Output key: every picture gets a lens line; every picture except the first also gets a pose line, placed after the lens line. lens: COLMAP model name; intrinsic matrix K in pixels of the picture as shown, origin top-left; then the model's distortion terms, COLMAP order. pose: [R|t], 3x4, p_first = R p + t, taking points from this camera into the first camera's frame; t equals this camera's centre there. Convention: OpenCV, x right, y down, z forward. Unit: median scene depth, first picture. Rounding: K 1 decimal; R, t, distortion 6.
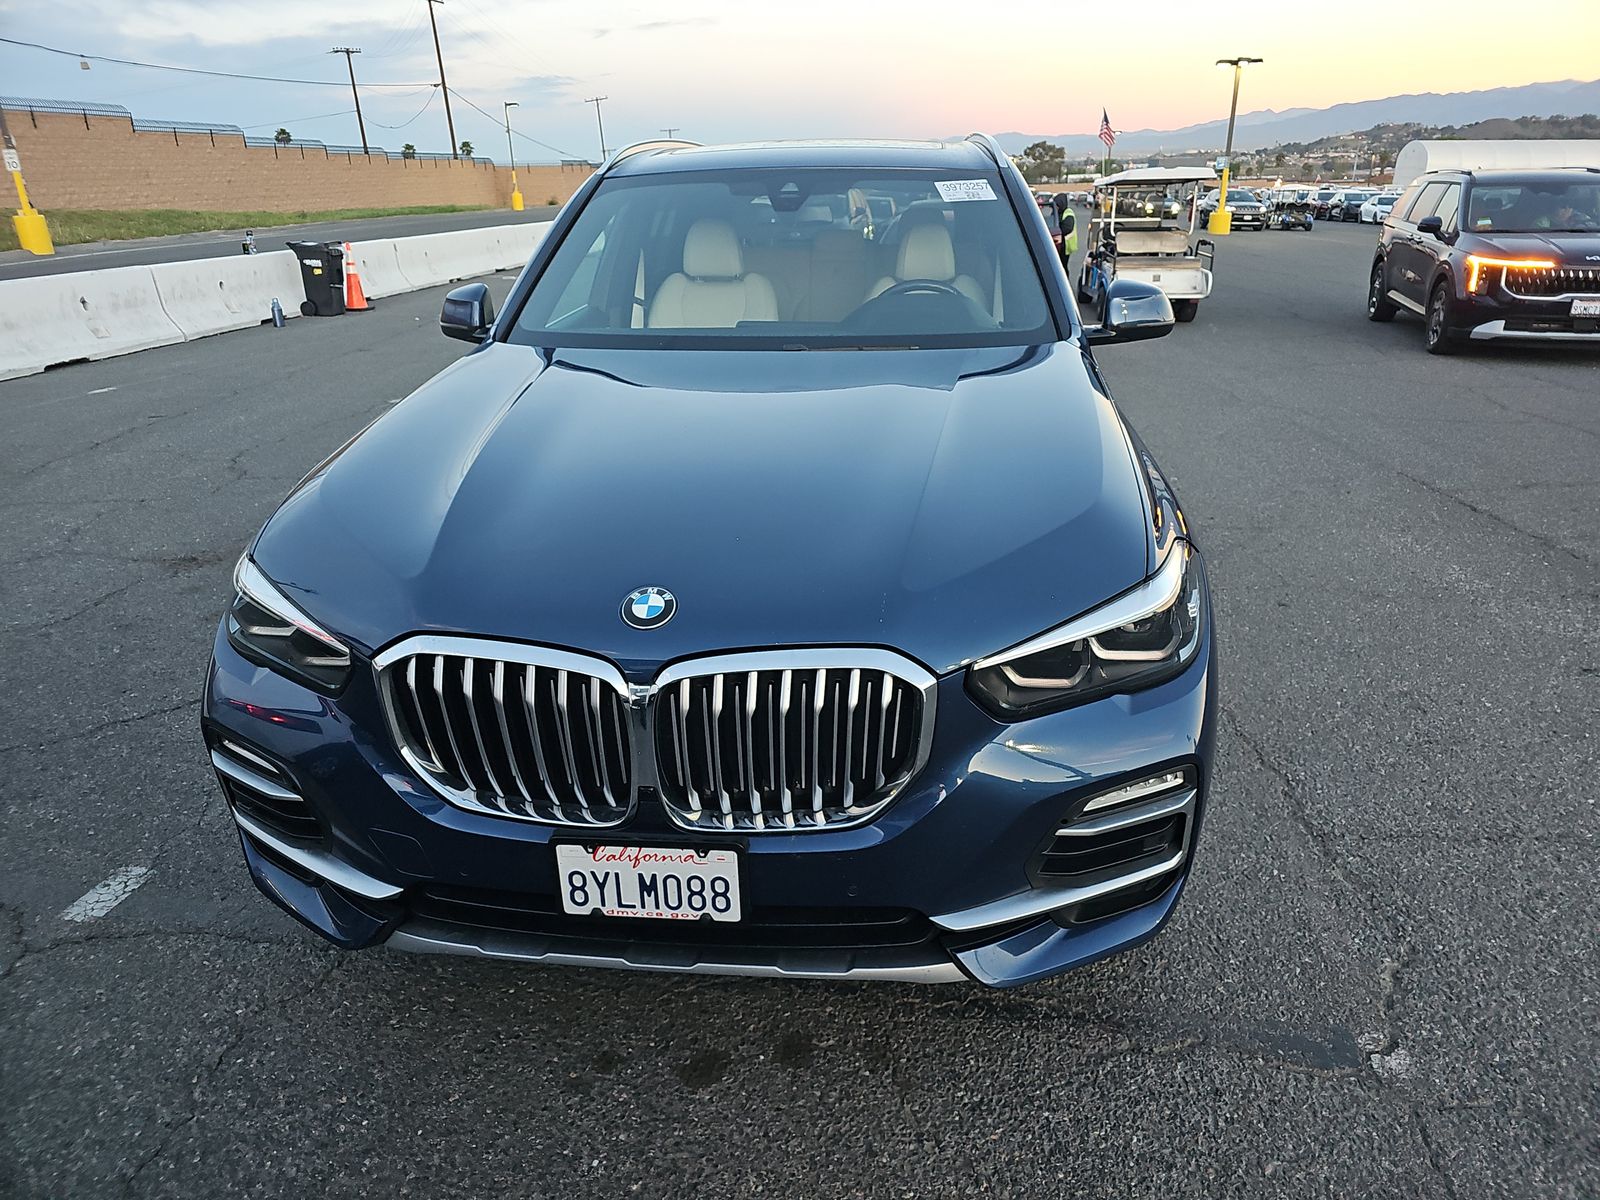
lens RADIAL K [[1072.6, 0, 806.6], [0, 1072.6, 605.4], [0, 0, 1]] dist [0.061148, -0.058777]
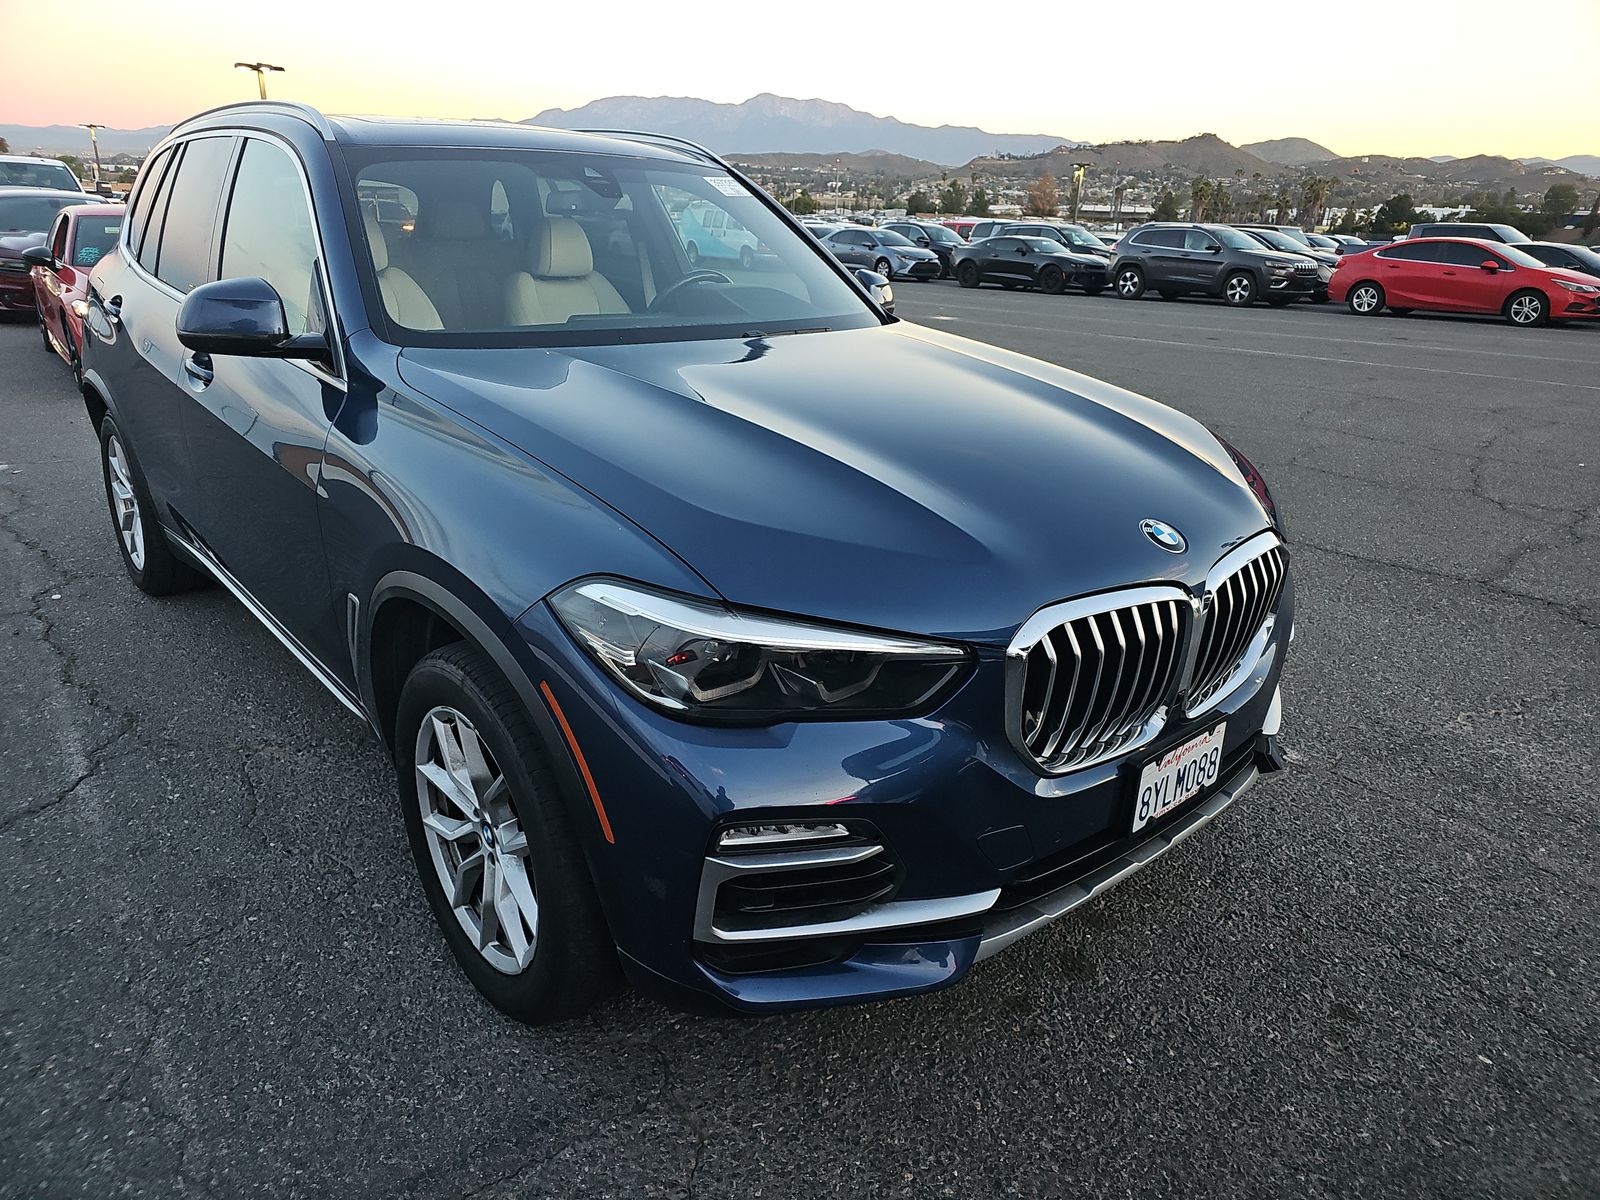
lens RADIAL K [[1072.6, 0, 806.6], [0, 1072.6, 605.4], [0, 0, 1]] dist [0.061148, -0.058777]
pose [[0.659673, -0.220068, 0.718611, -0.981012], [0.228737, 0.969597, 0.086953, -0.090058], [-0.715898, 0.107012, 0.689955, 0.386194]]
